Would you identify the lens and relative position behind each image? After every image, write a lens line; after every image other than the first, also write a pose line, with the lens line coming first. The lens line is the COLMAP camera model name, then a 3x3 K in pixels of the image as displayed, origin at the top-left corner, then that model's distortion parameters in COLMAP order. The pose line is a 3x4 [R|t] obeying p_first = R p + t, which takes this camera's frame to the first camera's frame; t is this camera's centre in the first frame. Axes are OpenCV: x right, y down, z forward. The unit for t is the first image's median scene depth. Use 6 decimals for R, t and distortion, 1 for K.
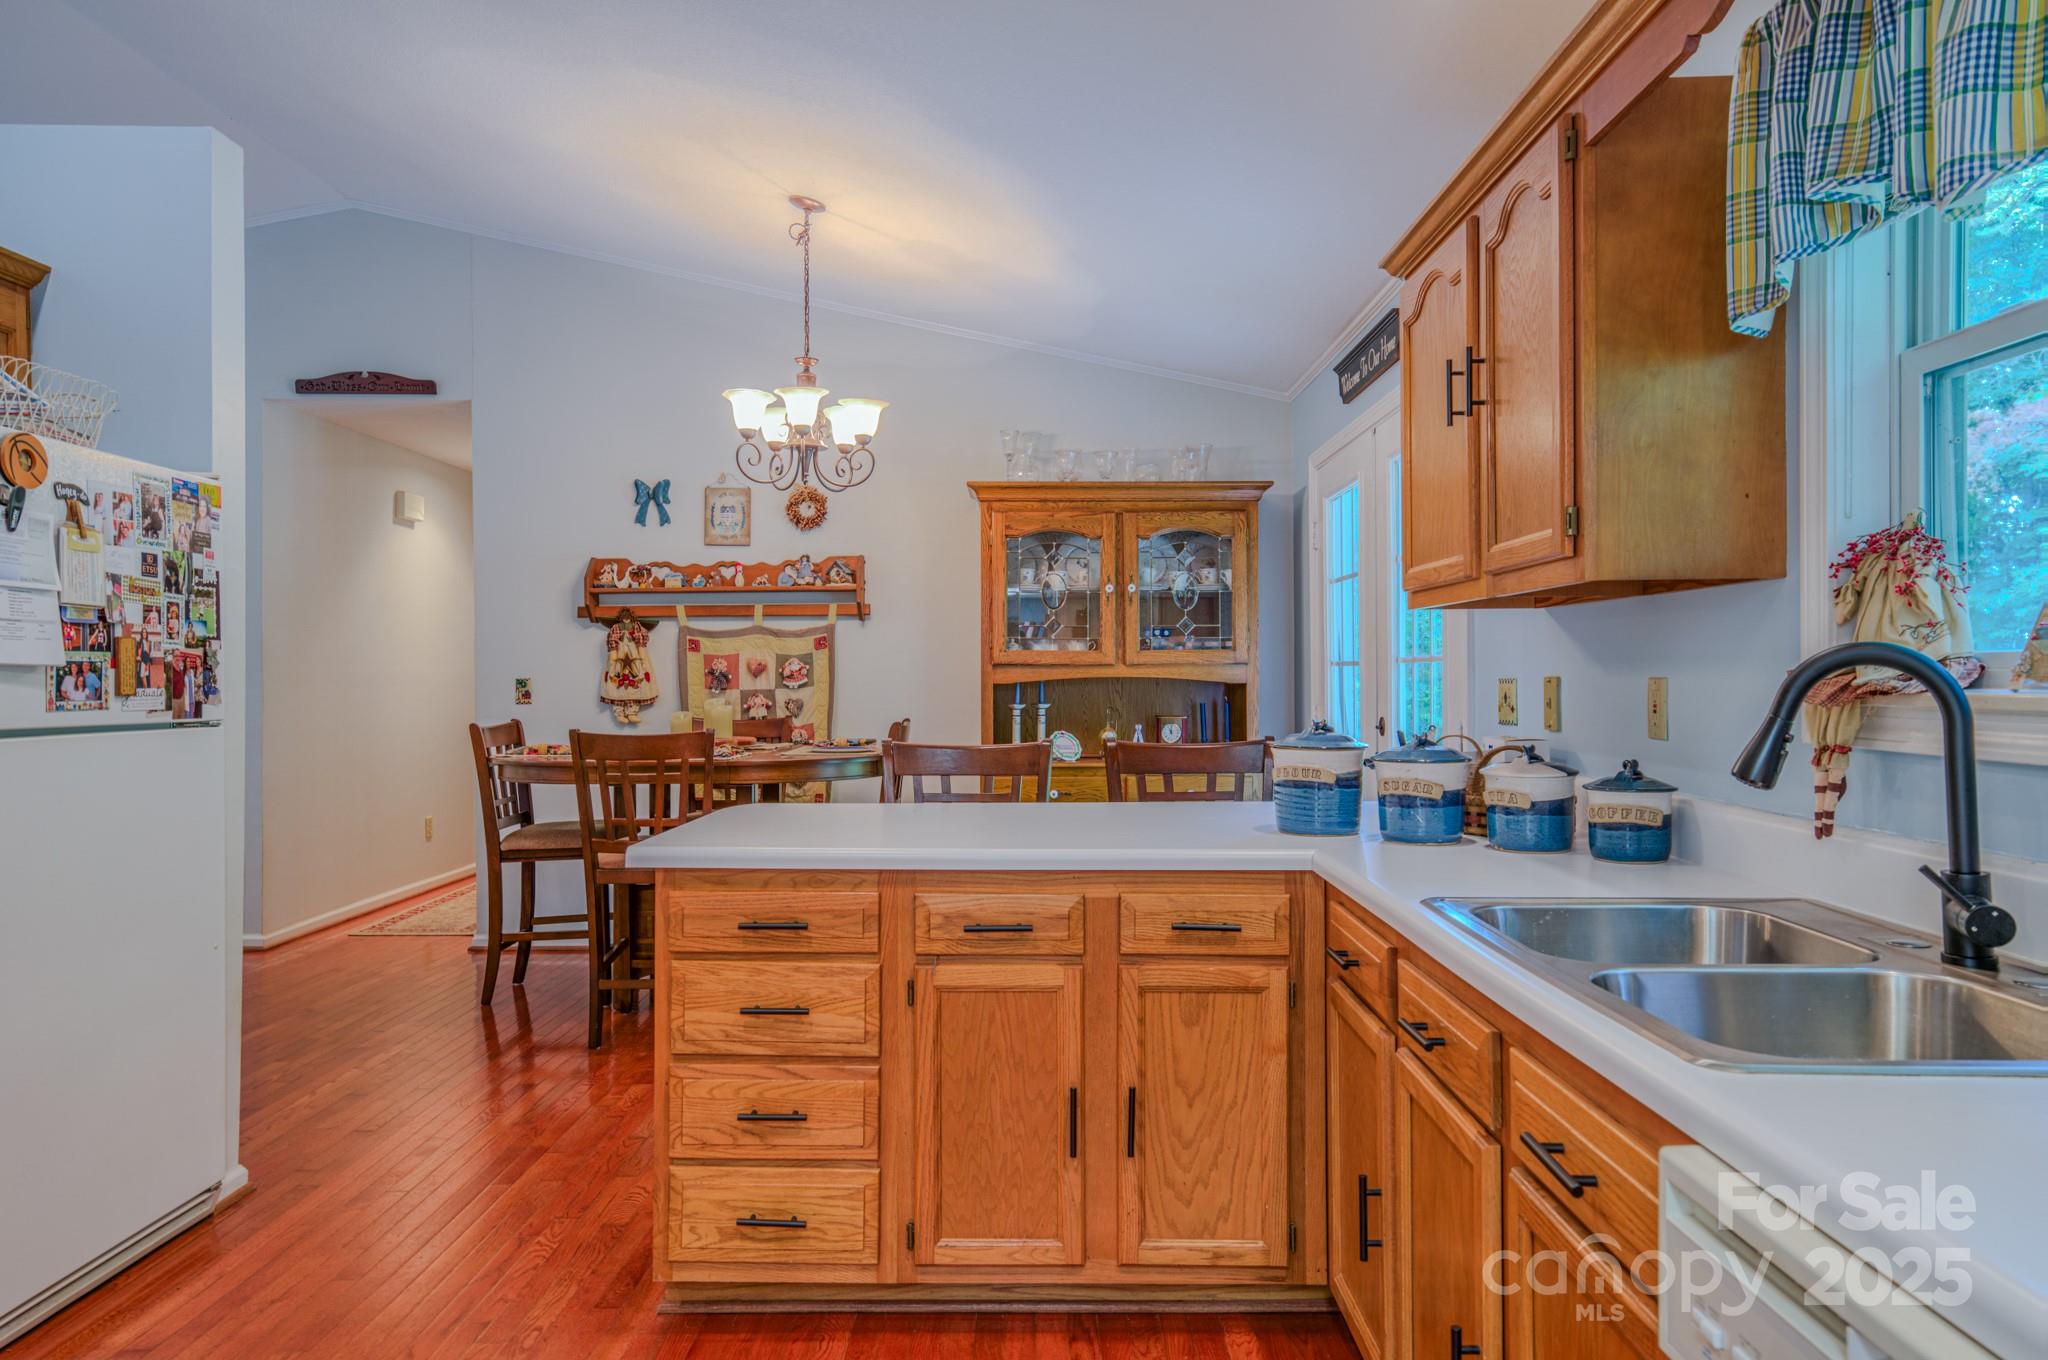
lens RADIAL K [[1326.5, 0, 1019.2], [0, 1326.5, 679.8], [0, 0, 1]] dist [0.031700, 0.002703]
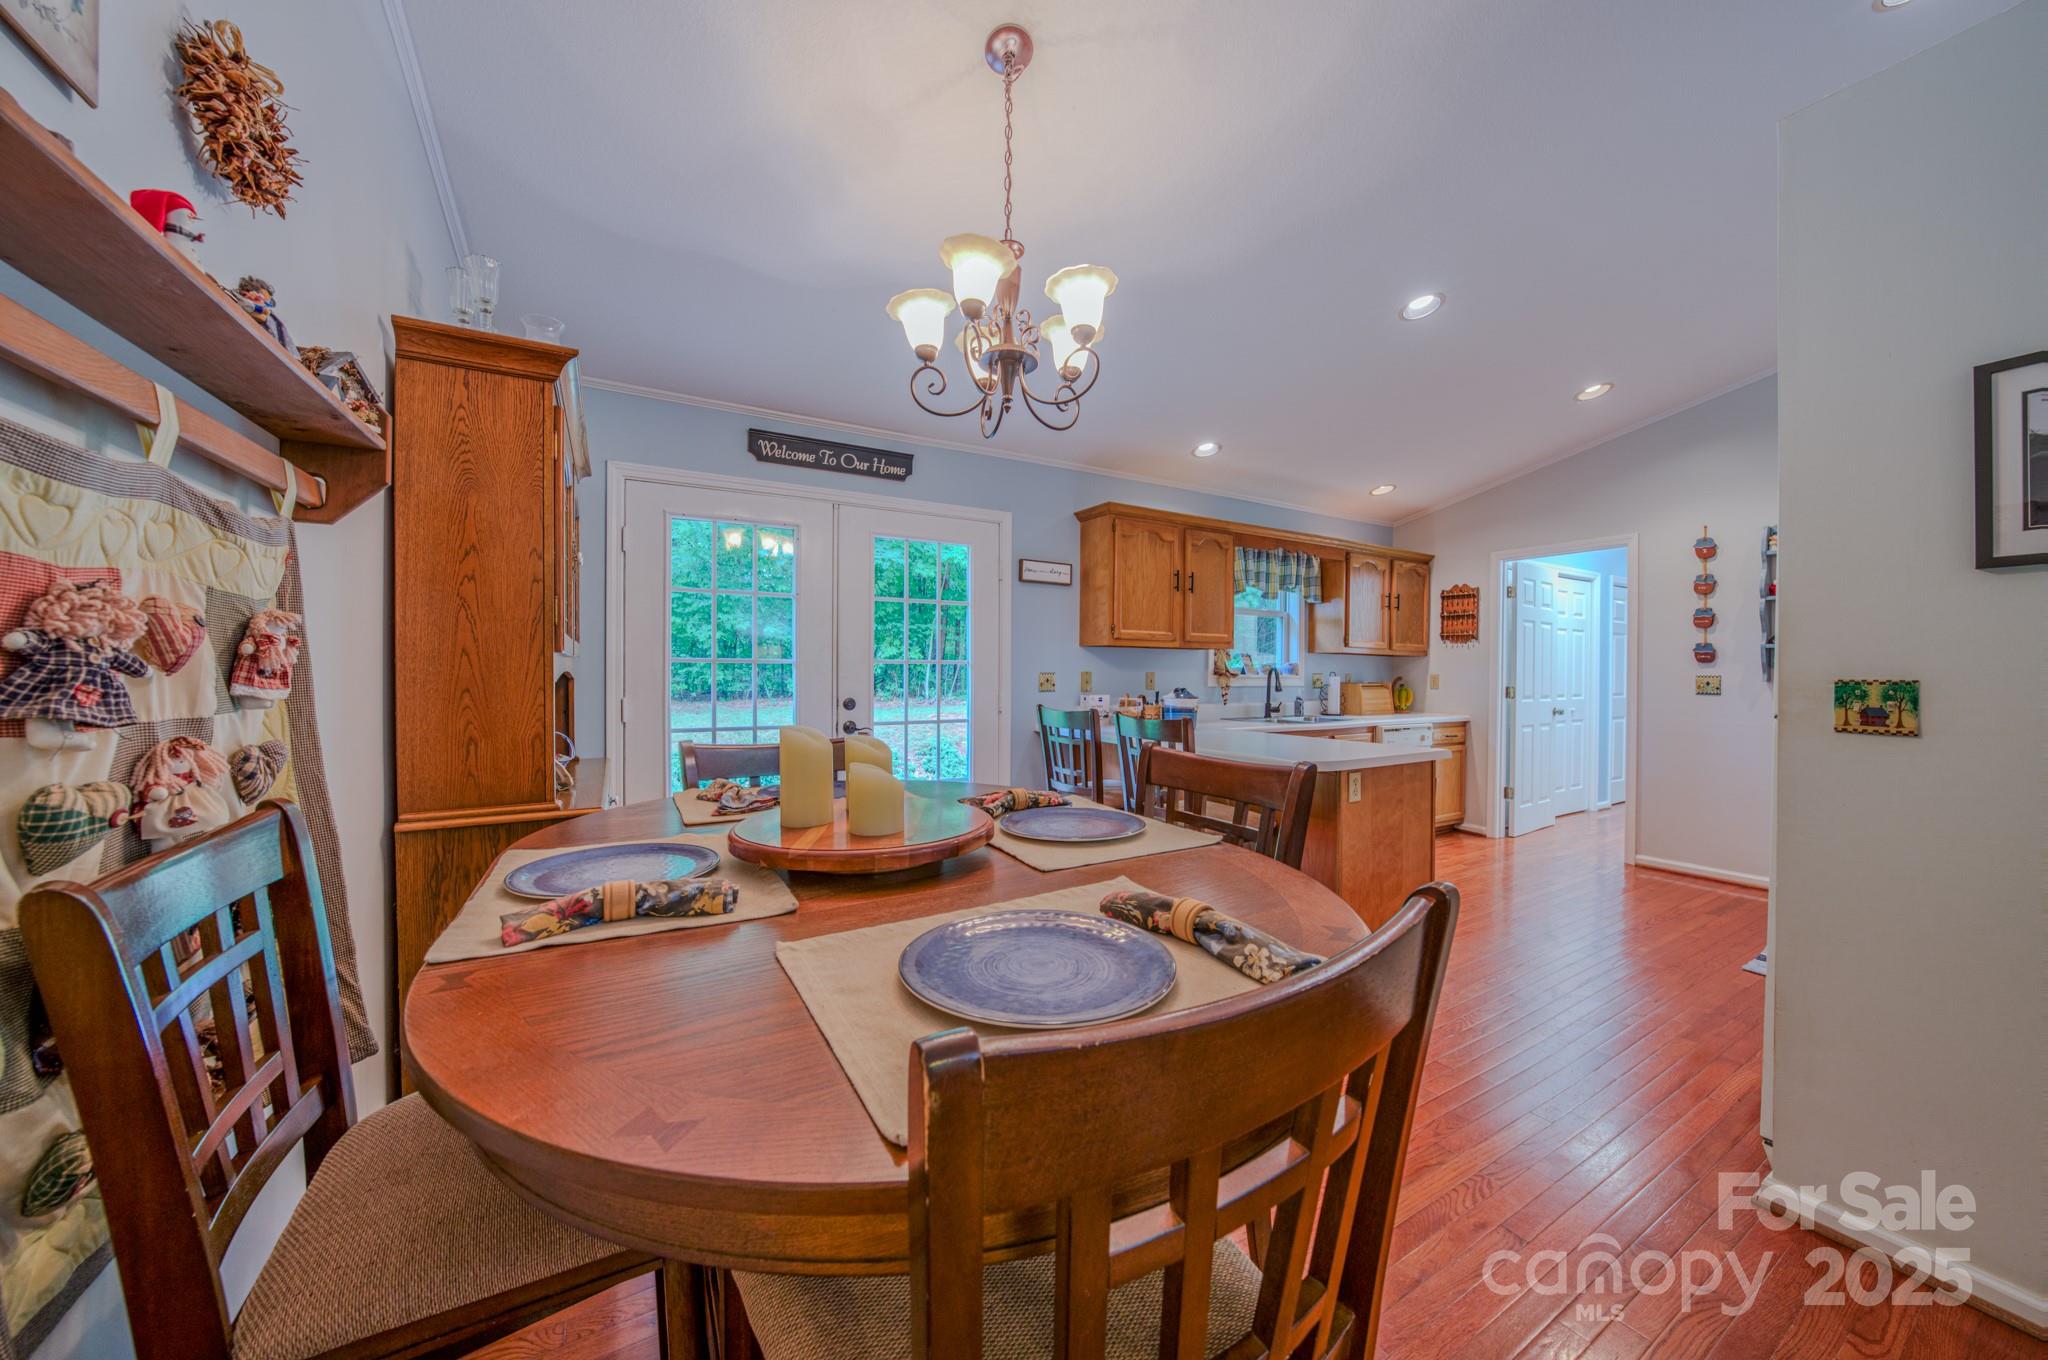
lens RADIAL K [[708.4, 0, 1025.2], [0, 708.4, 674.9], [0, 0, 1]] dist [-0.018079, 0.000426]
pose [[-0.510155, -0.005454, 0.860065, -0.775633], [0.000241, 0.999979, 0.006484, -0.005504], [-0.860083, 0.003515, -0.510143, 1.821597]]
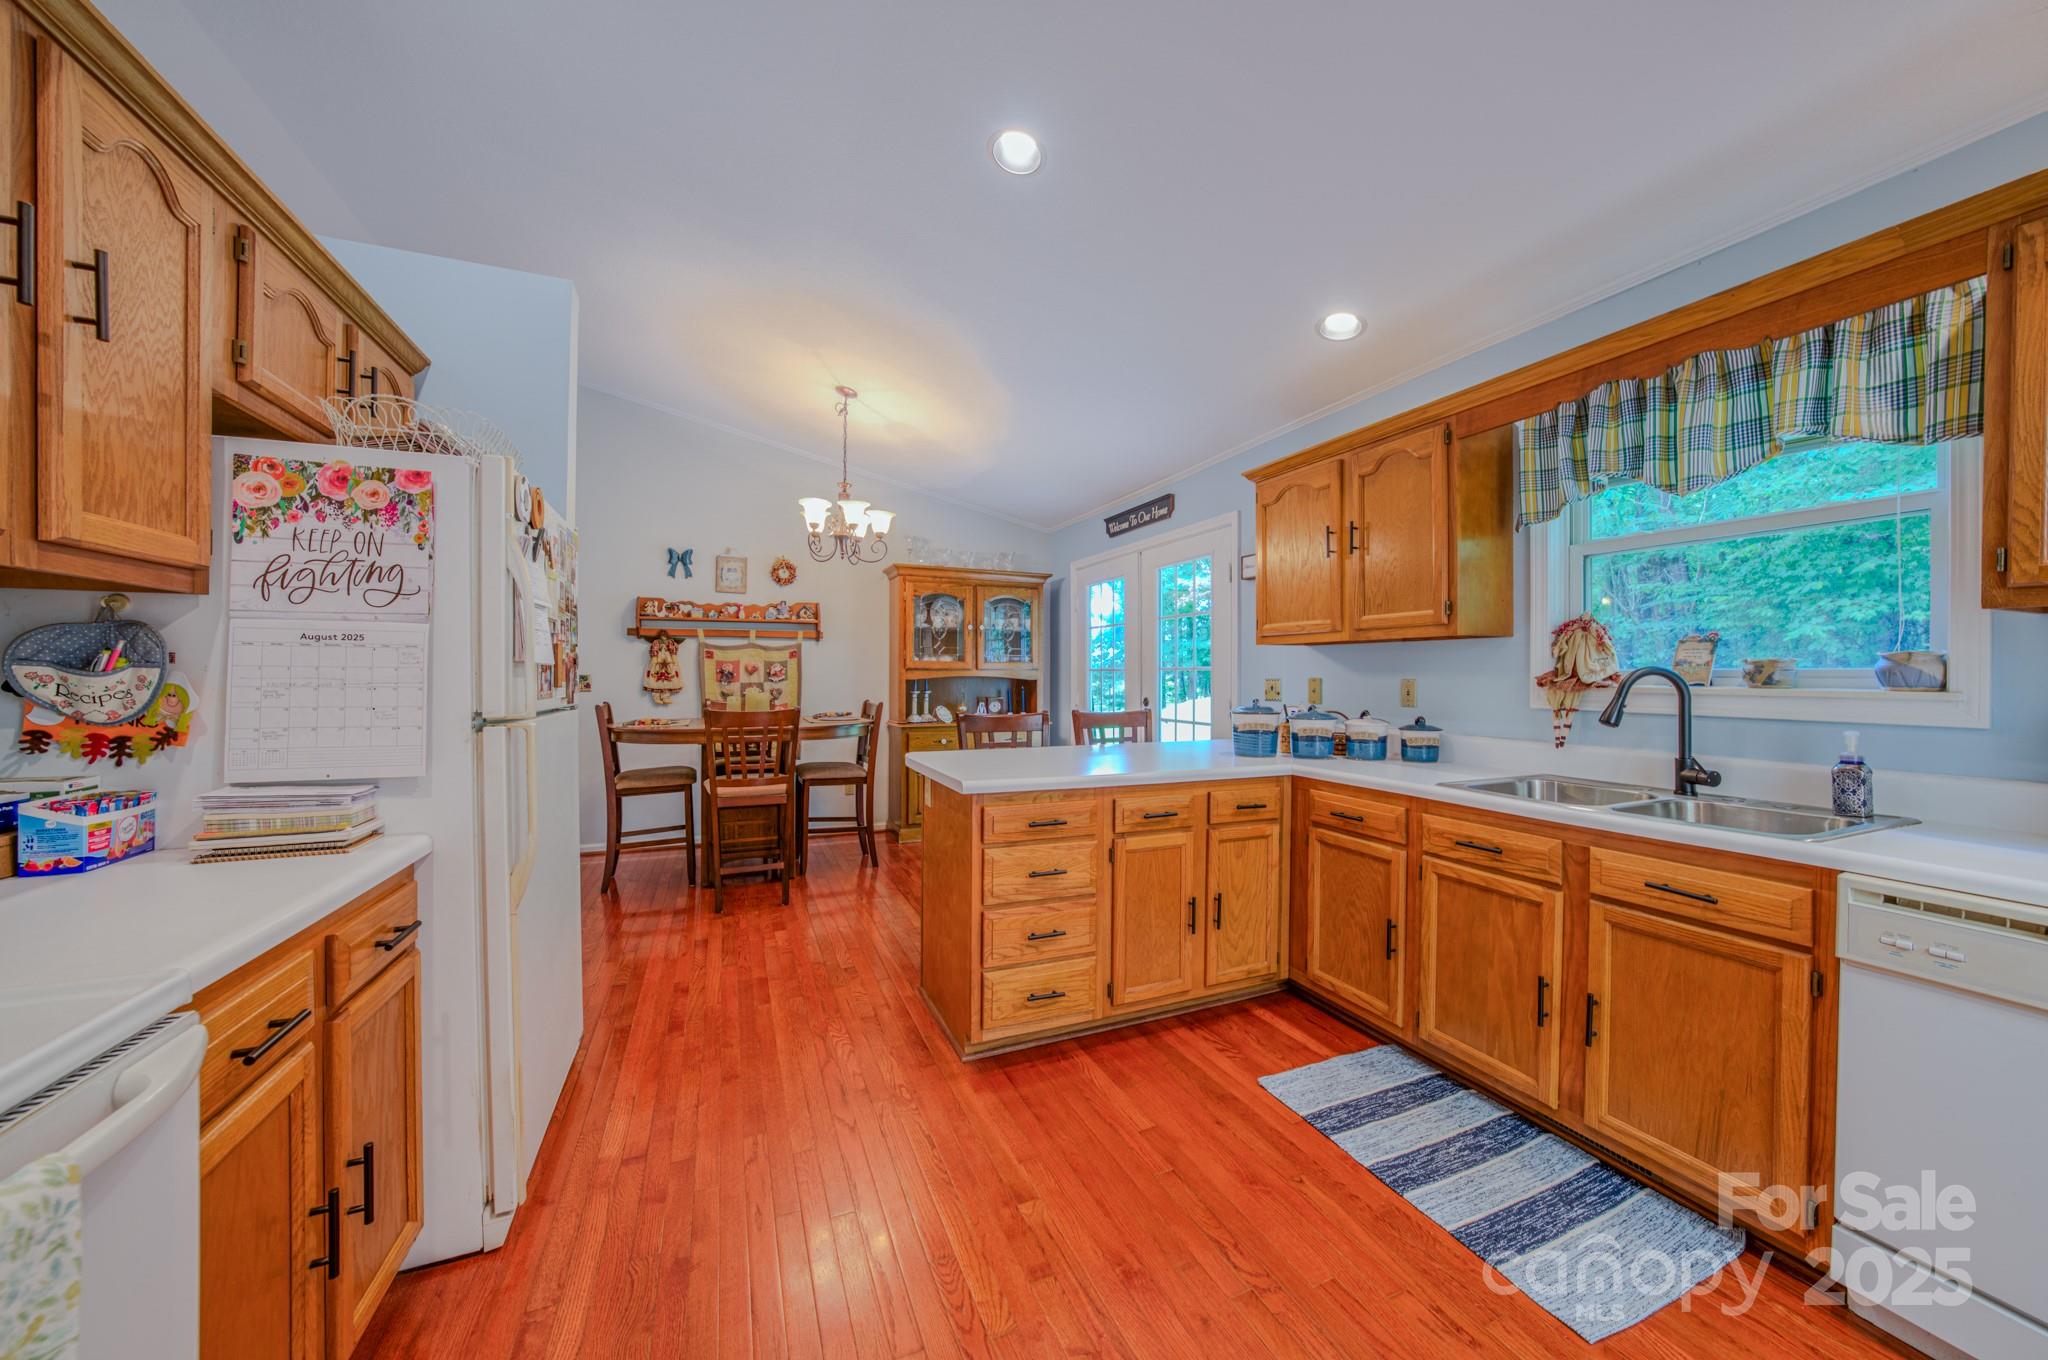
lens RADIAL K [[708.4, 0, 1021.2], [0, 708.4, 679.6], [0, 0, 1]] dist [-0.018079, 0.000426]
pose [[0.916388, 0.003623, 0.400274, -0.474615], [-0.005167, 0.999983, 0.002779, -0.000697], [-0.400257, -0.004615, 0.916391, 0.153737]]
